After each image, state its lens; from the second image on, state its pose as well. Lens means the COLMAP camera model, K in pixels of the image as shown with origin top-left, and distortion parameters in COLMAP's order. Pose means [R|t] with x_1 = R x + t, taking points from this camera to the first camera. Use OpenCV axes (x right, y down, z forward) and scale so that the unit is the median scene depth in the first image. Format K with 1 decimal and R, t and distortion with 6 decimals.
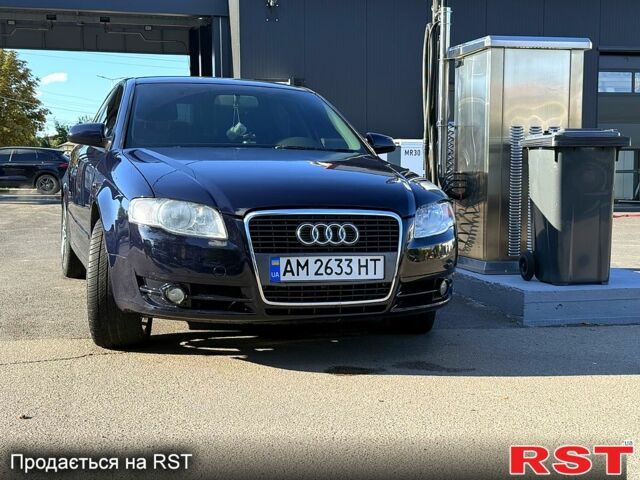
lens RADIAL K [[921.6, 0, 323.8], [0, 921.6, 239.3], [0, 0, 1]] dist [0.098771, -0.024103]
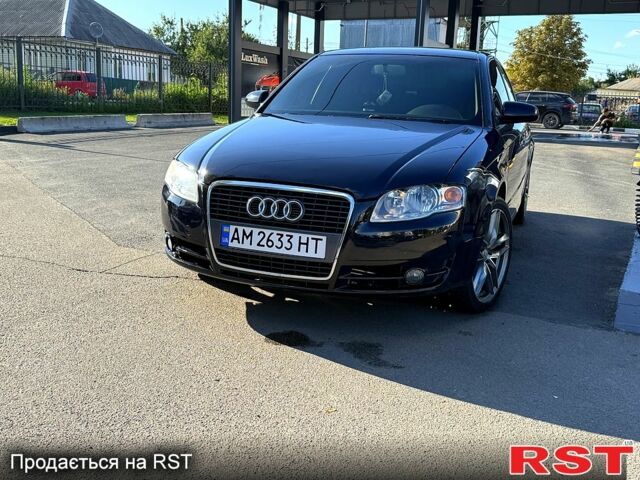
lens RADIAL K [[685.3, 0, 320.0], [0, 685.3, 240.0], [0, 0, 1]] dist [0.005895, -0.011860]
pose [[0.780009, 0.149875, -0.607555, 0.516815], [-0.076526, 0.986454, 0.145097, -0.086371], [0.621071, -0.066684, 0.780912, 0.415892]]
